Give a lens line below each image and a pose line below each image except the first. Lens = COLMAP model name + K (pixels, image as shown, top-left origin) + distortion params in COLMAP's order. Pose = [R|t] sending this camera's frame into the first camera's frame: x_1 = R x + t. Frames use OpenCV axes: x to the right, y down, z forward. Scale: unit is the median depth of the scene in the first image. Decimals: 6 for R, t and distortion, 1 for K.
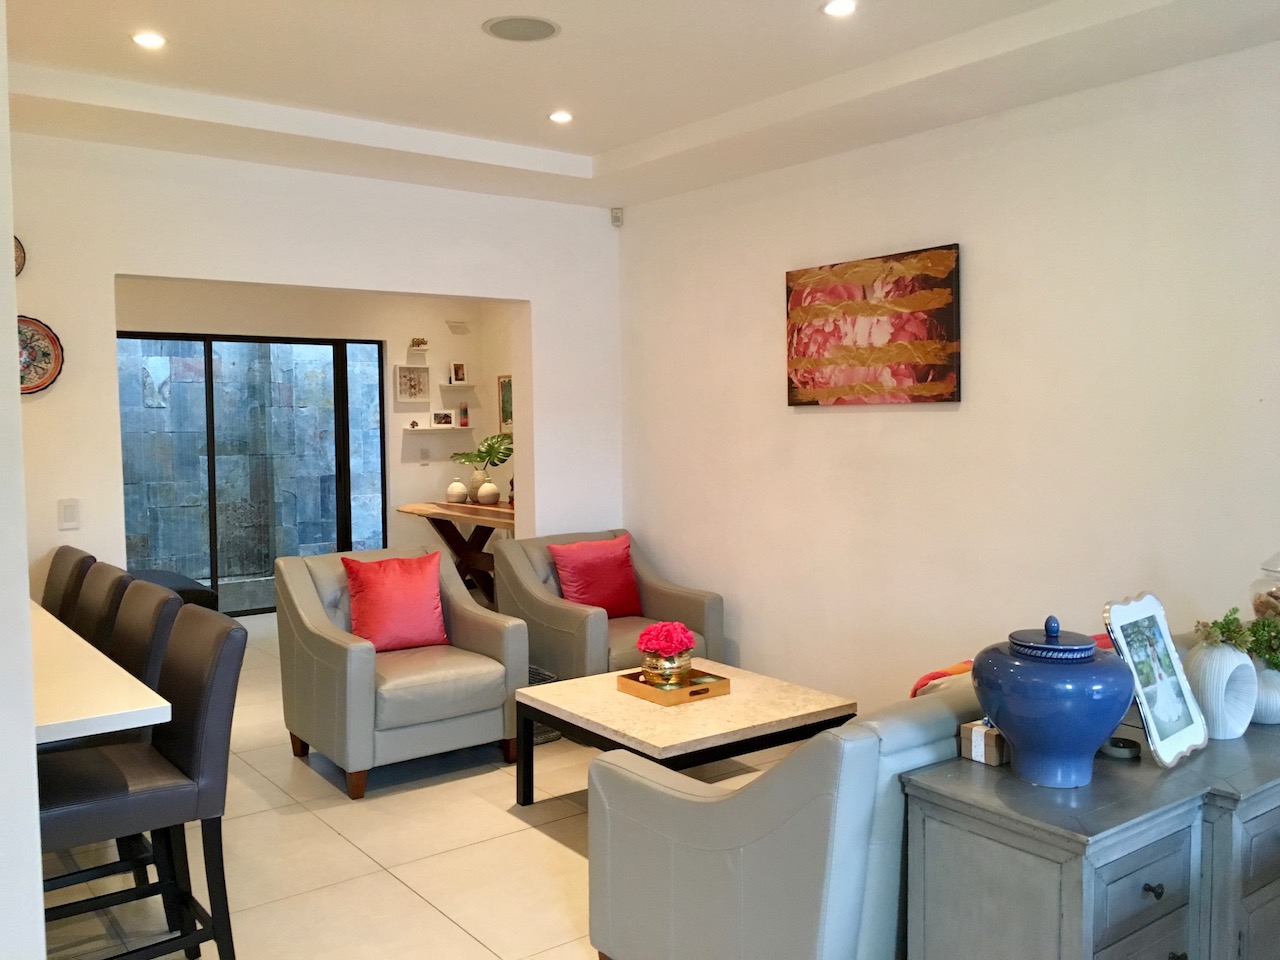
lens RADIAL K [[1107.9, 0, 637.5], [0, 1107.9, 476.6], [0, 0, 1]] dist [0.043194, -0.030849]
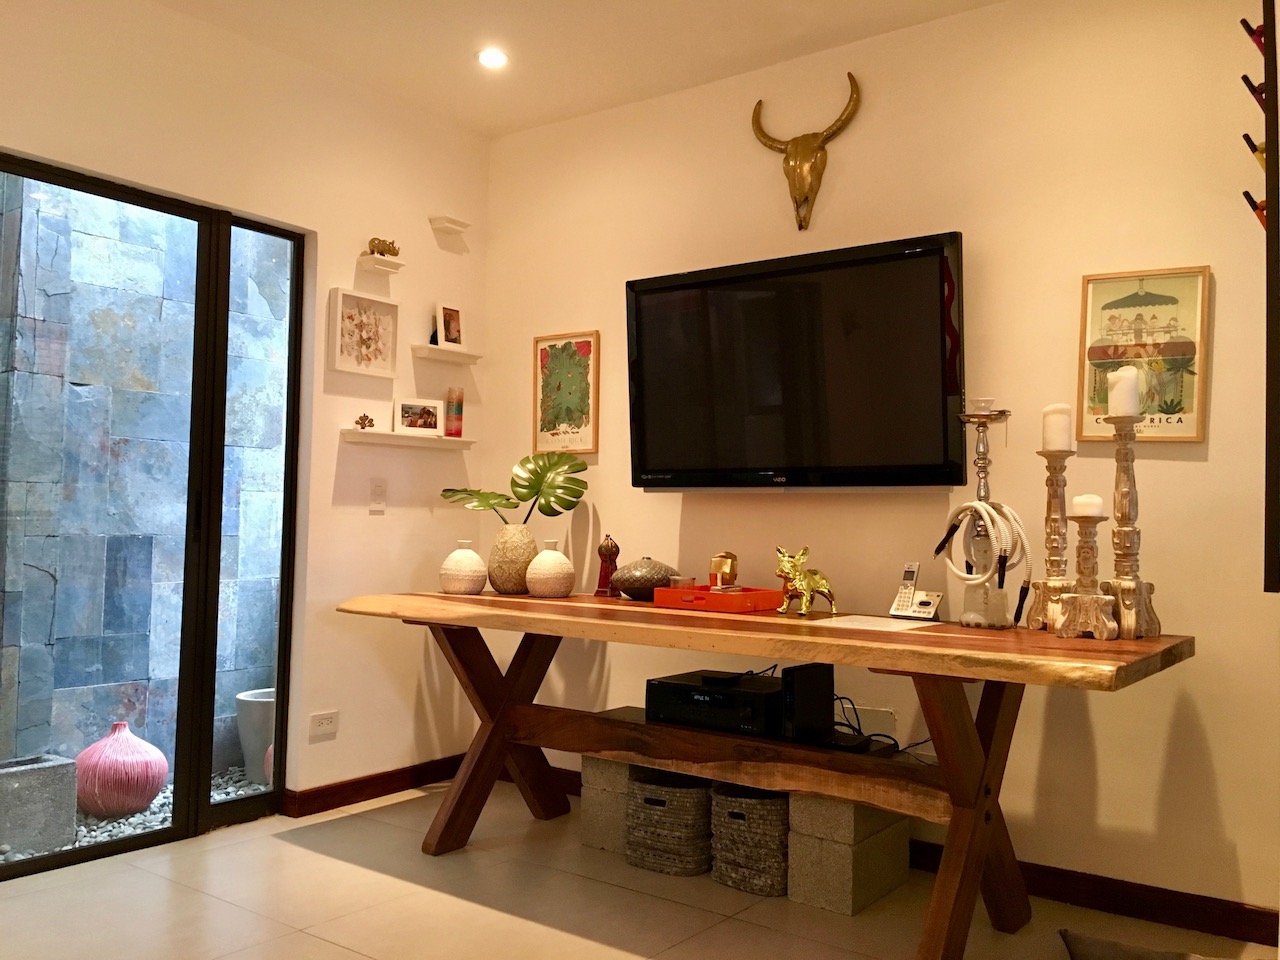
lens RADIAL K [[1107.9, 0, 634.9], [0, 1107.9, 478.5], [0, 0, 1]] dist [0.043194, -0.030849]
pose [[0.962331, 0.038593, 0.269129, -0.383868], [-0.011617, 0.994807, -0.101114, 0.037683], [-0.271634, 0.094179, 0.957781, 0.944278]]
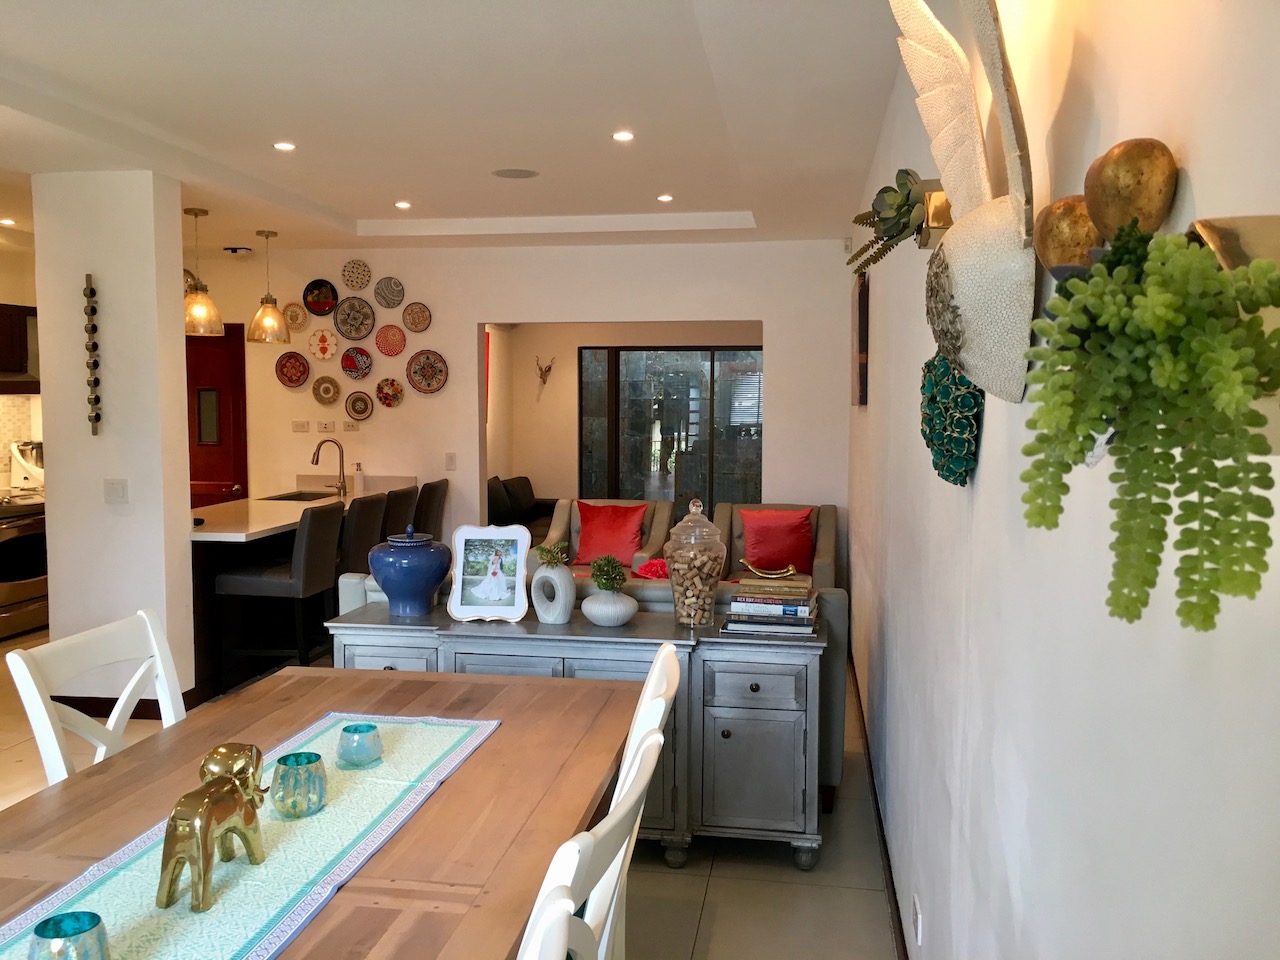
lens RADIAL K [[1107.9, 0, 641.3], [0, 1107.9, 477.6], [0, 0, 1]] dist [0.043194, -0.030849]
pose [[0.703568, 0.061497, -0.707962, 0.815461], [-0.052962, 0.998016, 0.034060, -0.014354], [0.708652, 0.013531, 0.705429, -0.010225]]
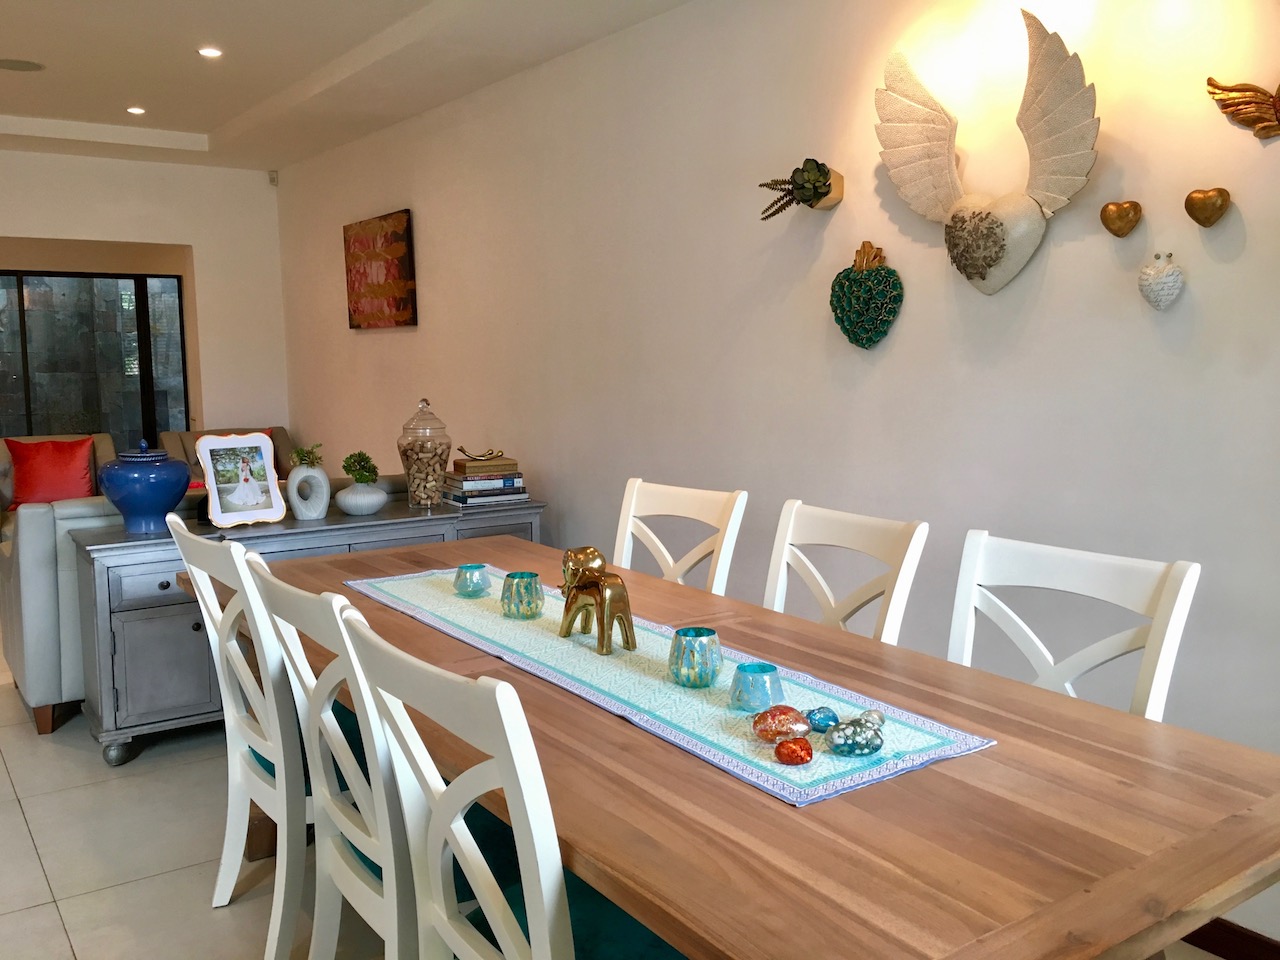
lens RADIAL K [[1107.9, 0, 630.9], [0, 1107.9, 491.7], [0, 0, 1]] dist [0.043194, -0.030849]
pose [[0.999385, 0.007503, -0.034264, 0.512461], [-0.004993, 0.997336, 0.072777, 0.031787], [0.034718, -0.072561, 0.996760, -0.323394]]
